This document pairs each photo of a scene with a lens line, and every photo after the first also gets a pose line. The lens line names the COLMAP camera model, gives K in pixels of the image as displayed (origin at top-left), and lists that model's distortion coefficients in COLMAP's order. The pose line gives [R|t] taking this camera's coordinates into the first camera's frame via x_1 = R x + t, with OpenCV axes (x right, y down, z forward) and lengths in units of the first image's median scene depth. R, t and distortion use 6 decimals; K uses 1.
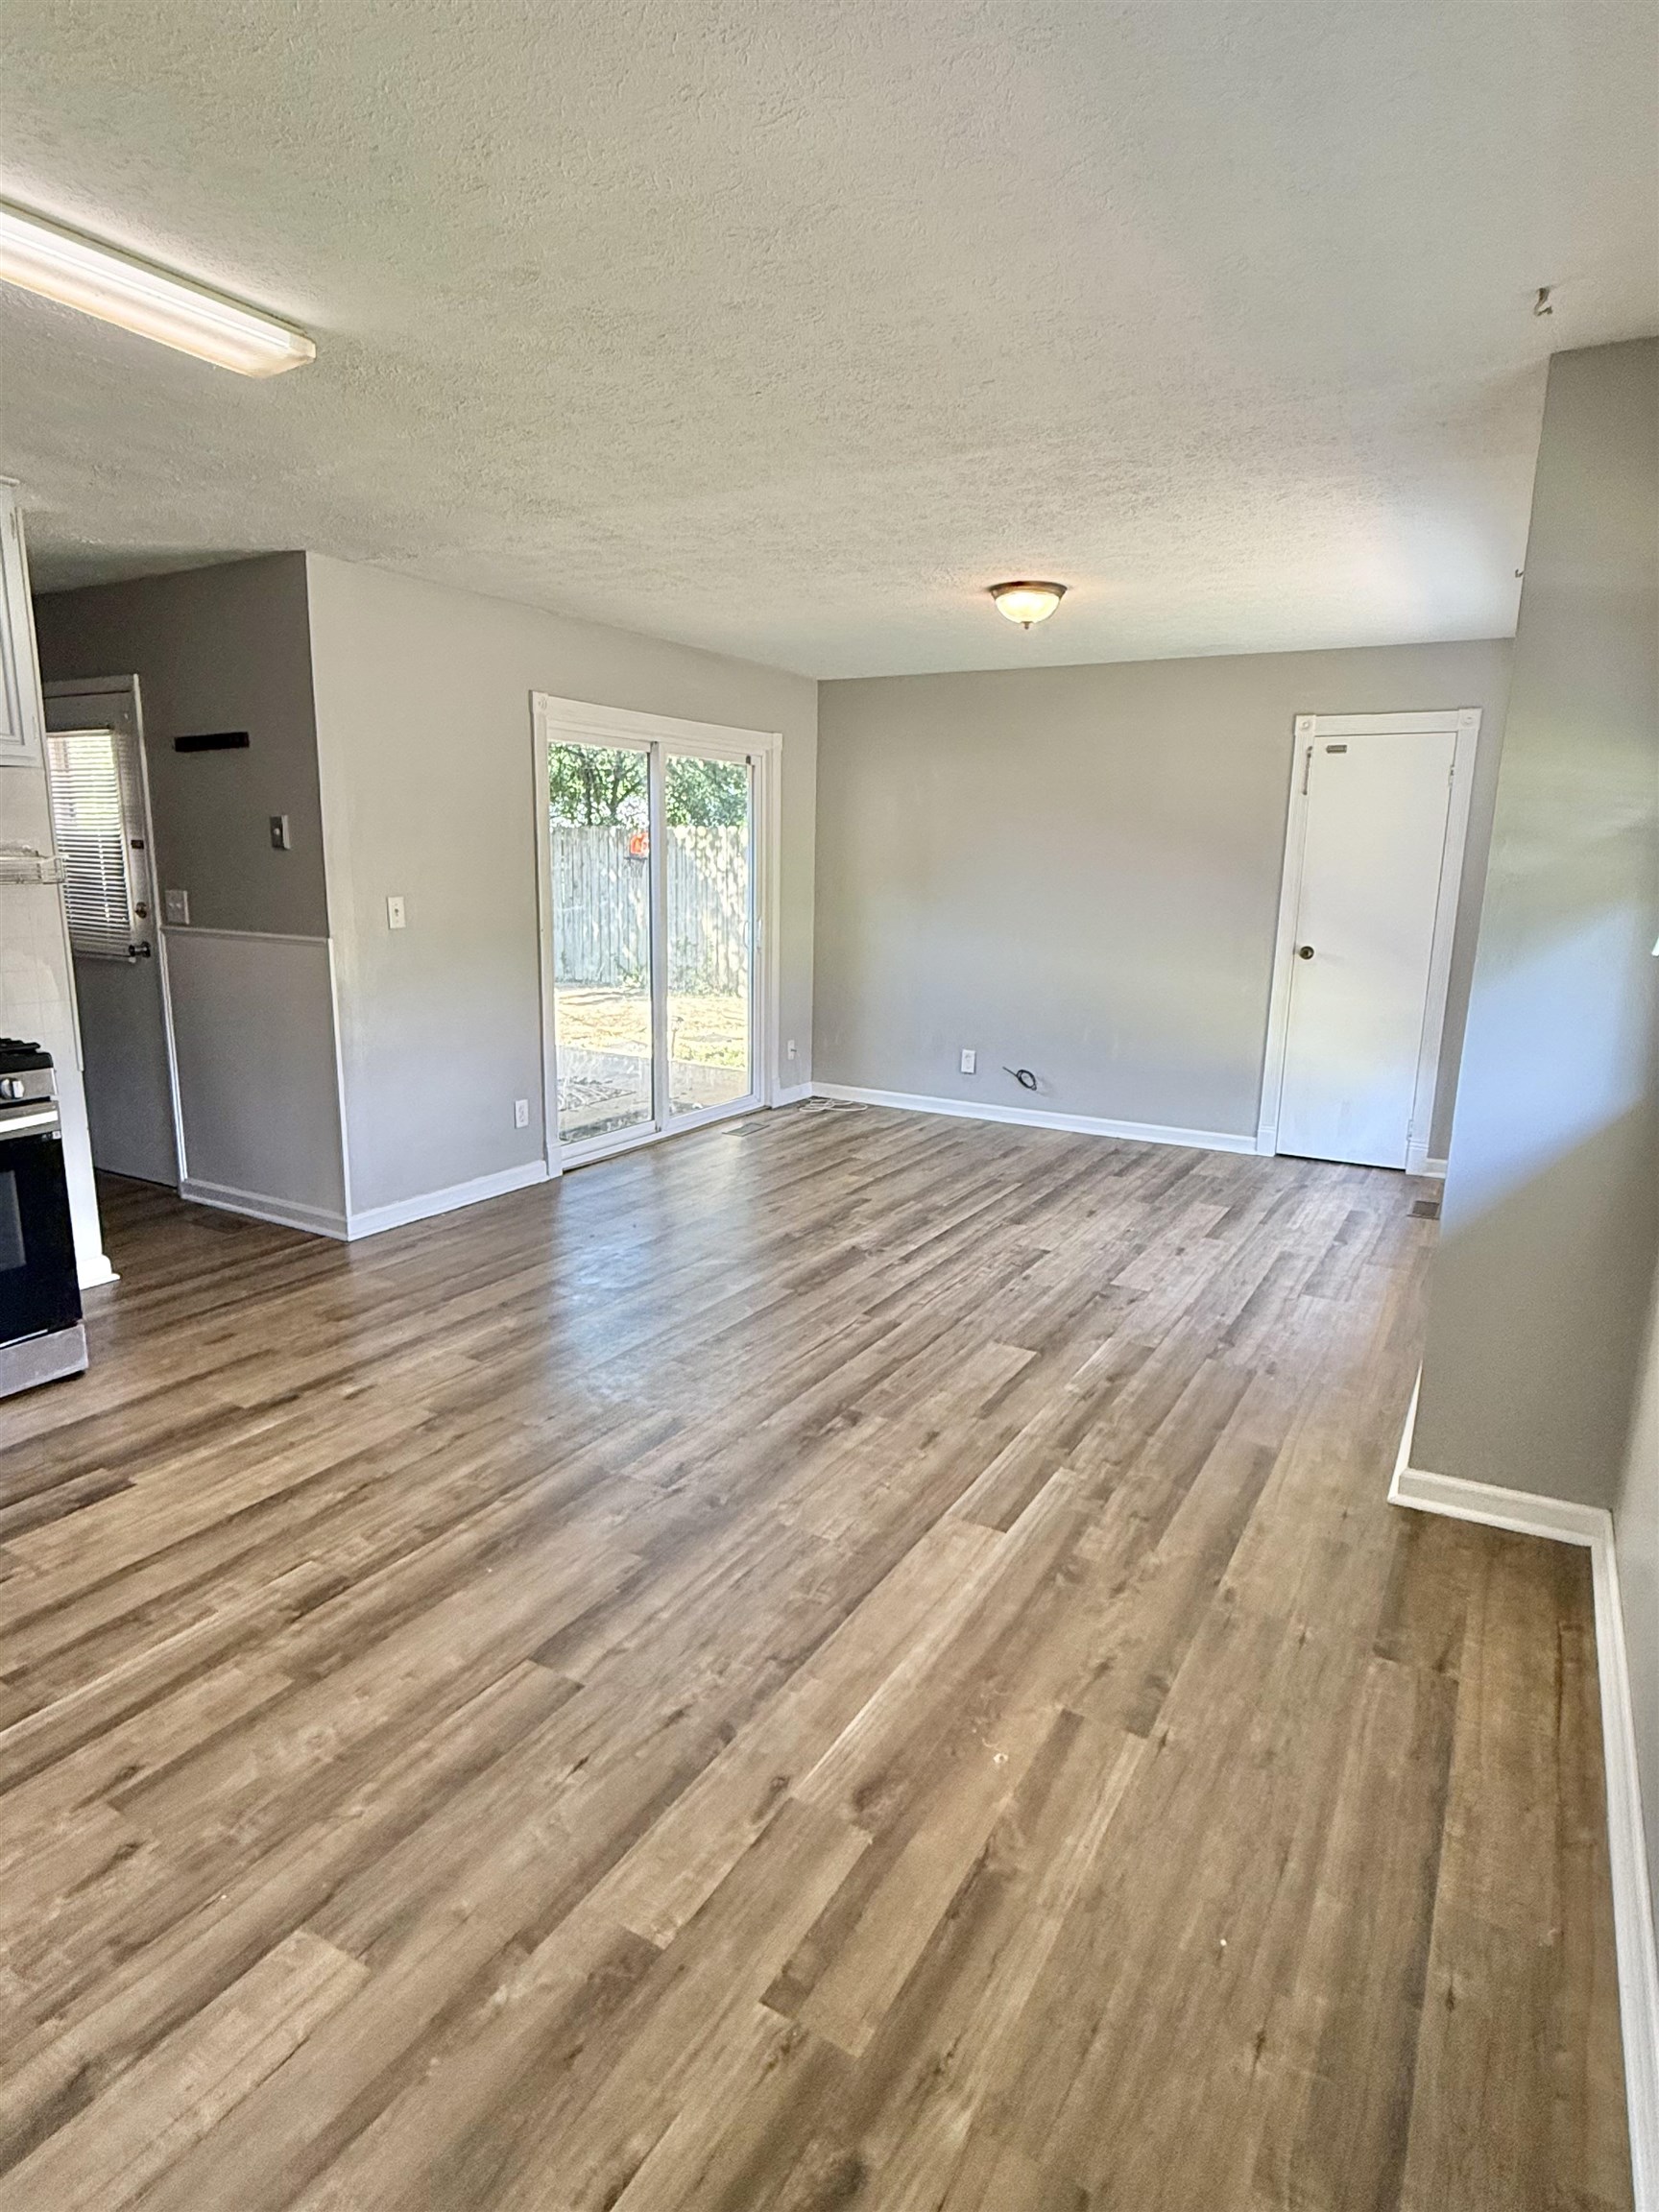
lens RADIAL K [[1221.1, 0, 849.5], [0, 1221.1, 1105.1], [0, 0, 1]] dist [0.002728, -0.000048]
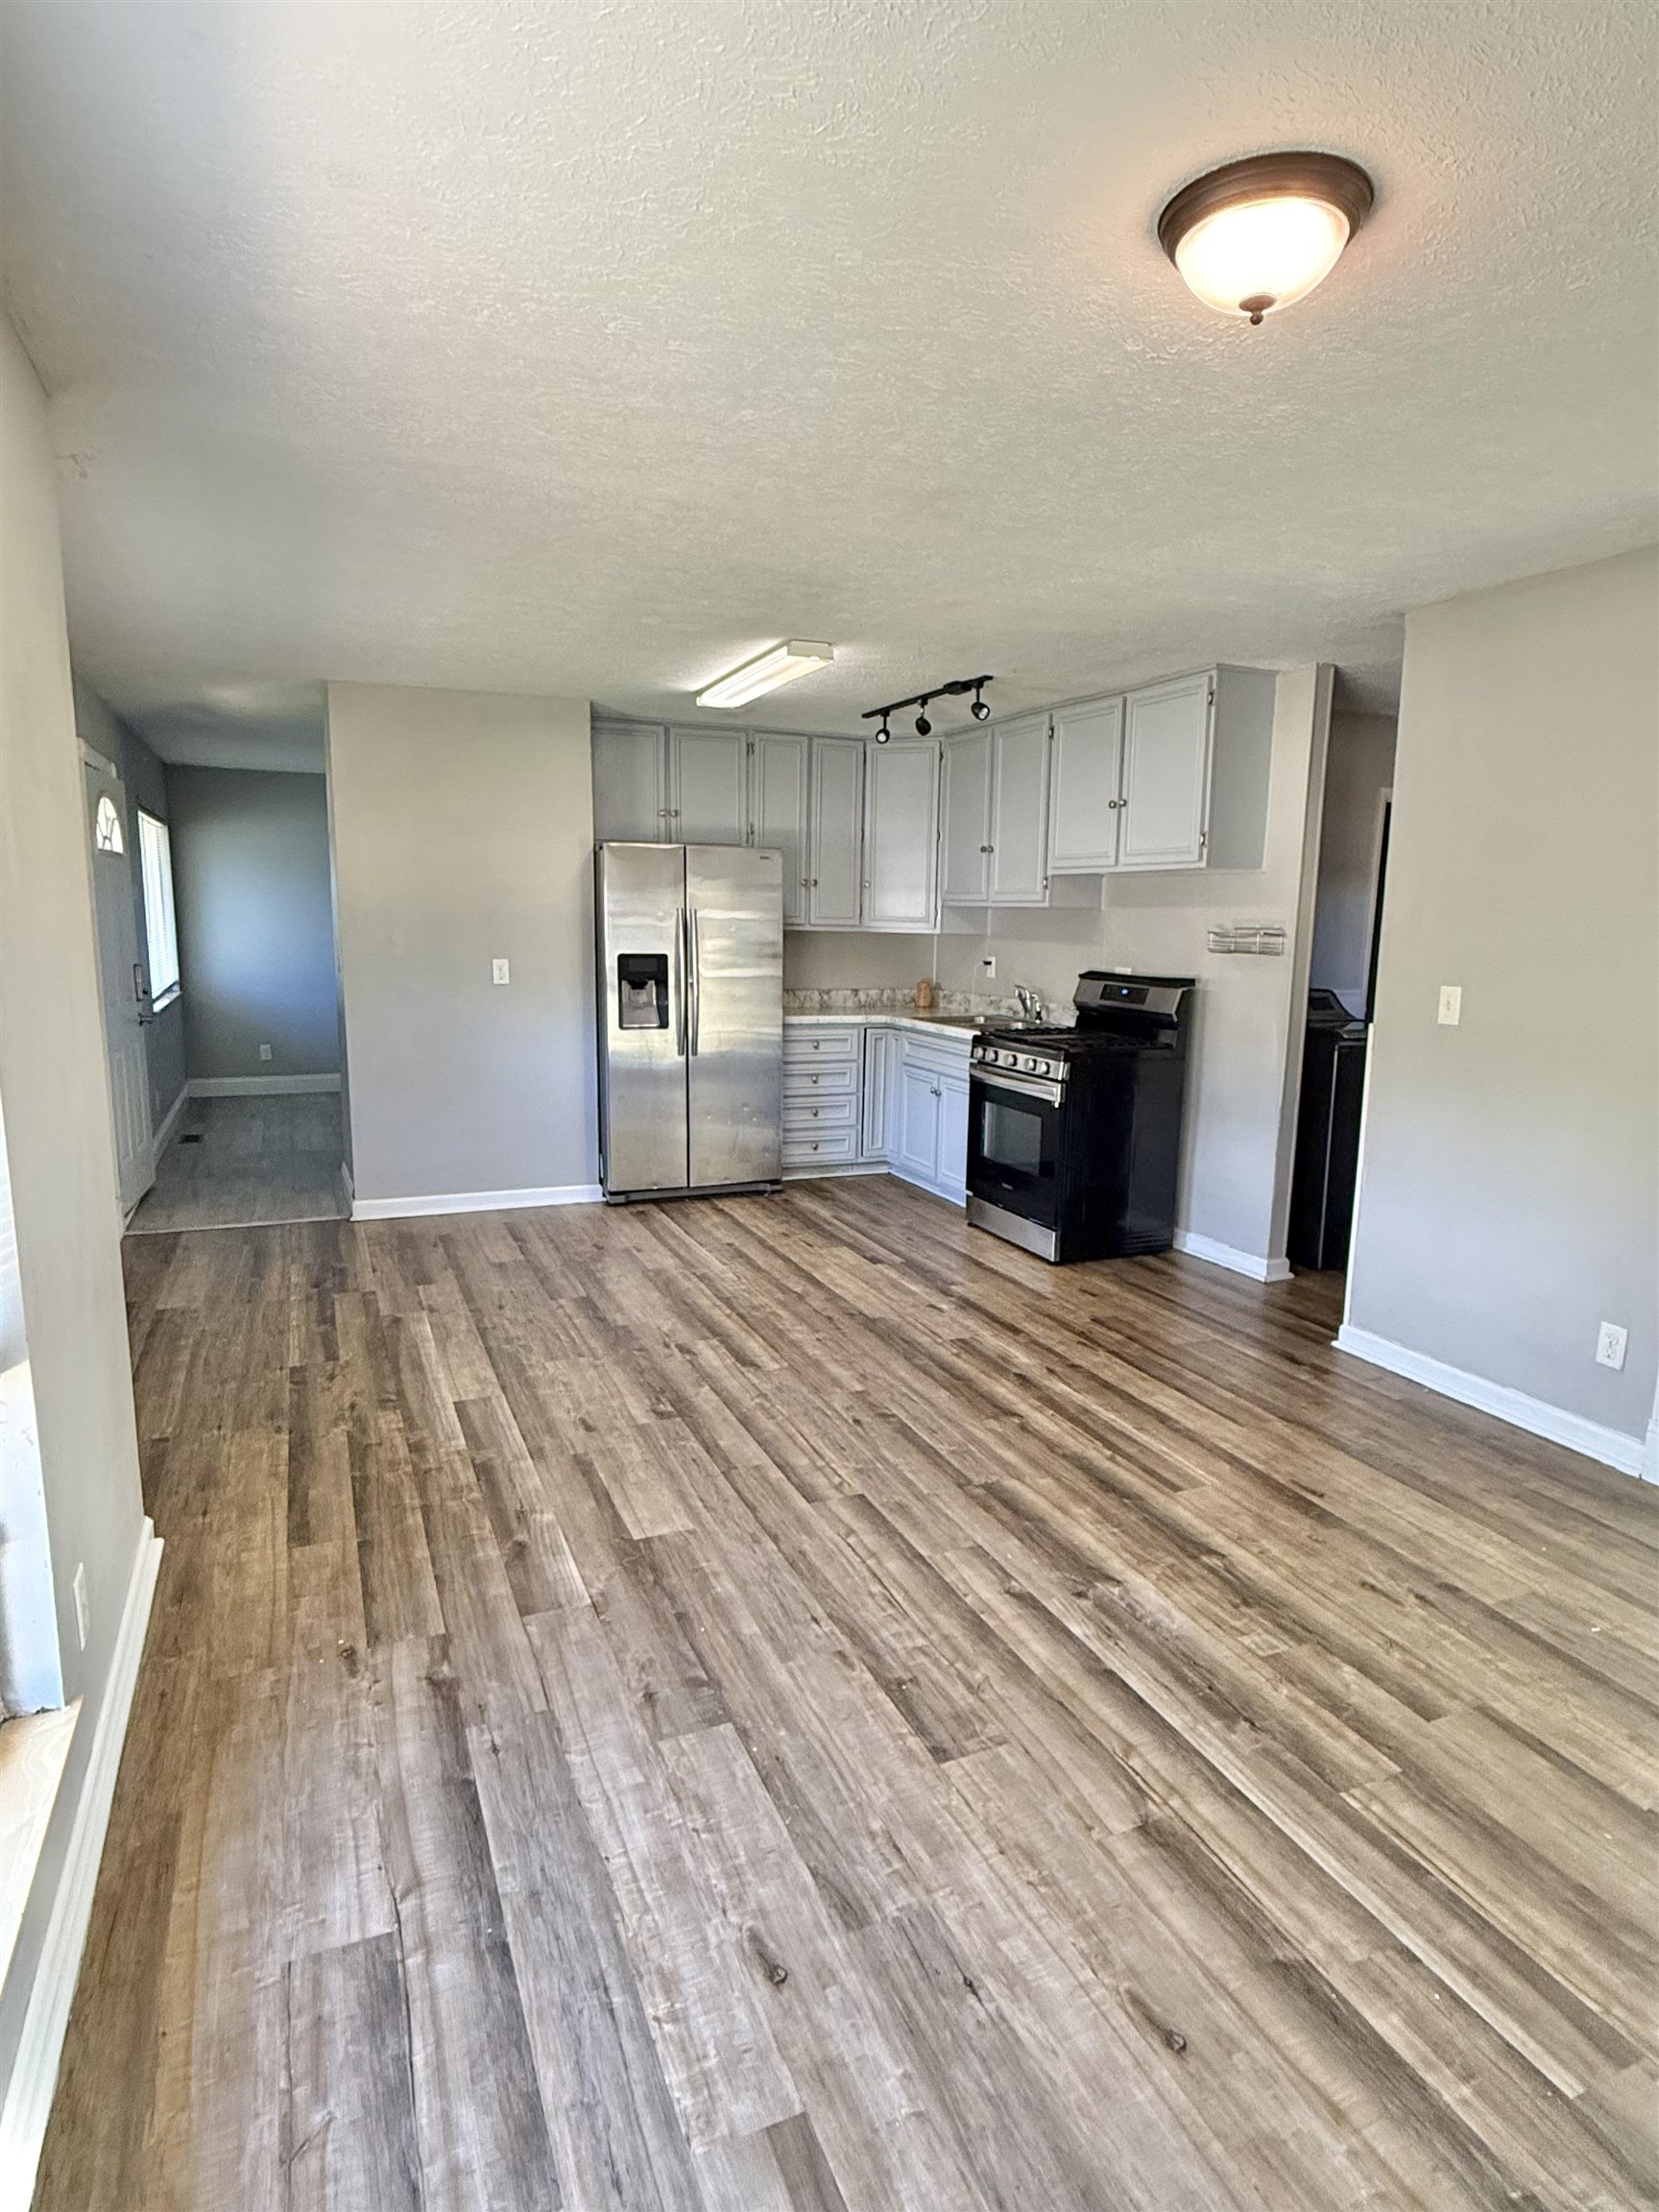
lens RADIAL K [[1225.7, 0, 829.5], [0, 1225.7, 1106.0], [0, 0, 1]] dist [0.000763, 0.000954]
pose [[-0.607719, 0.097874, -0.788098, 0.670076], [-0.186082, 0.947200, 0.261125, -0.290033], [0.772043, 0.305341, -0.557419, 1.450133]]
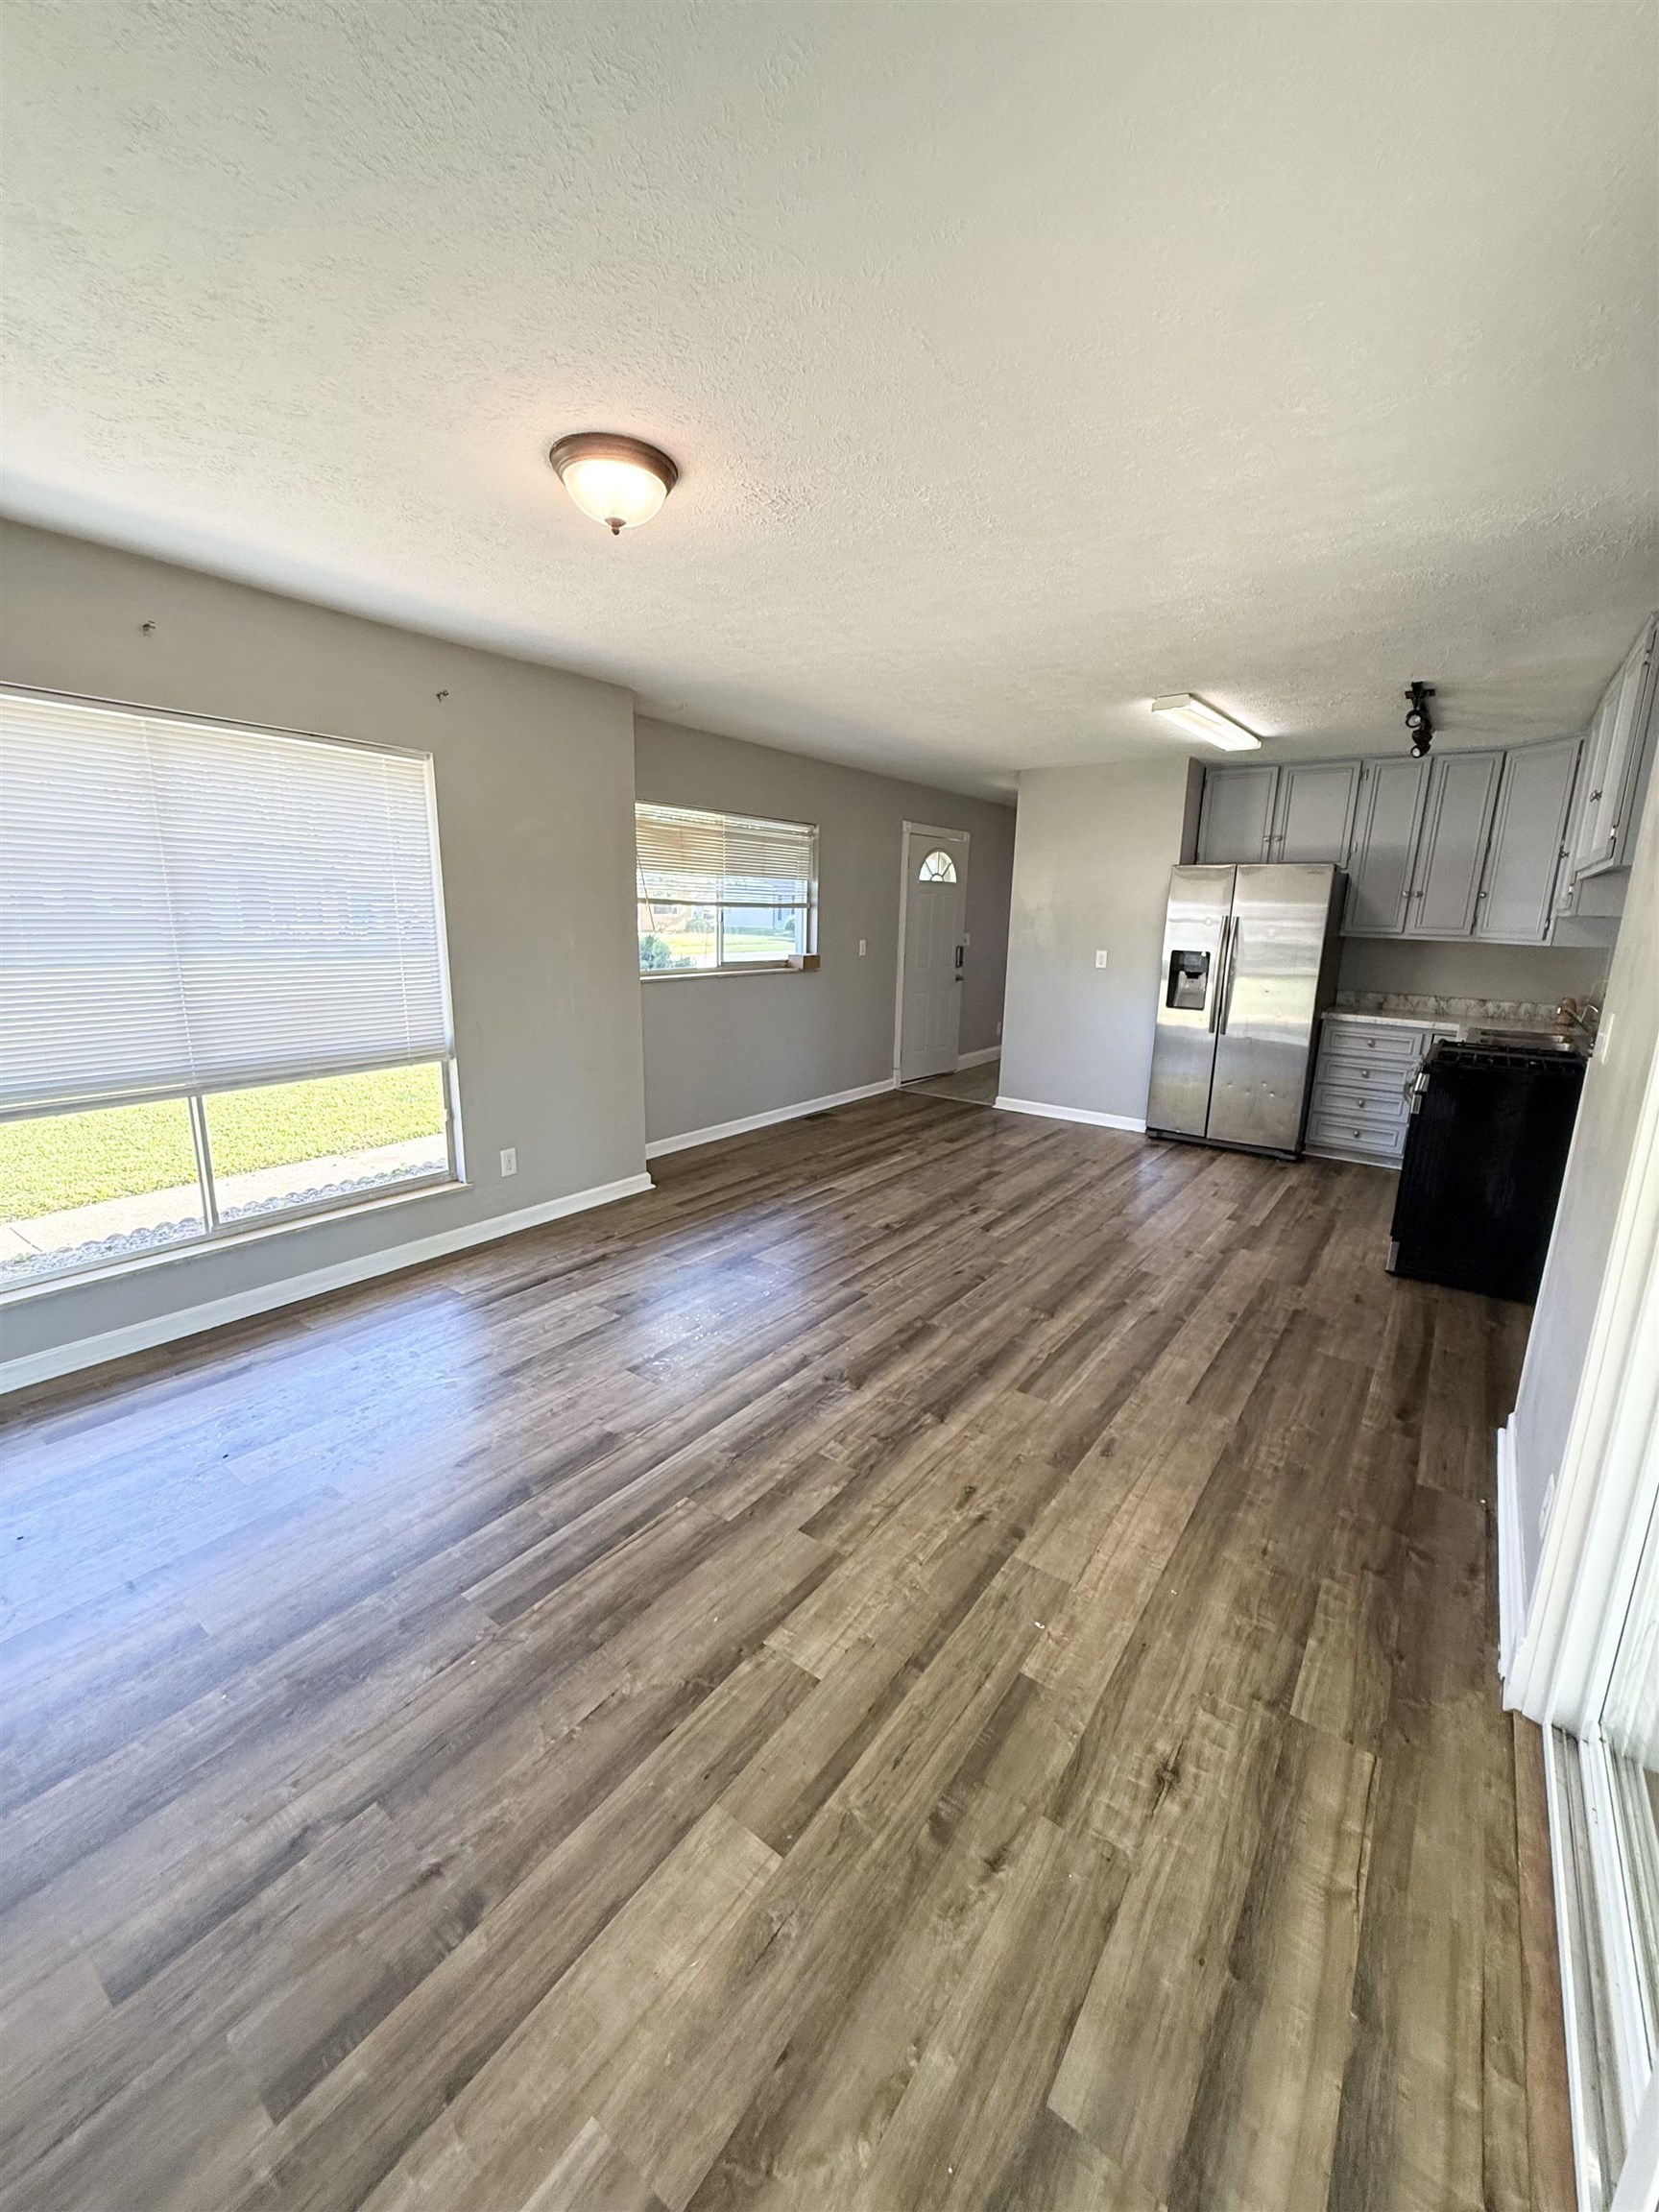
lens RADIAL K [[880.8, 0, 831.5], [0, 880.8, 1100.9], [0, 0, 1]] dist [0.001217, 0.000310]
pose [[-0.991745, -0.068093, 0.108652, -0.037607], [-0.017796, 0.912240, 0.409269, -0.382549], [-0.126985, 0.403957, -0.905921, 1.840009]]
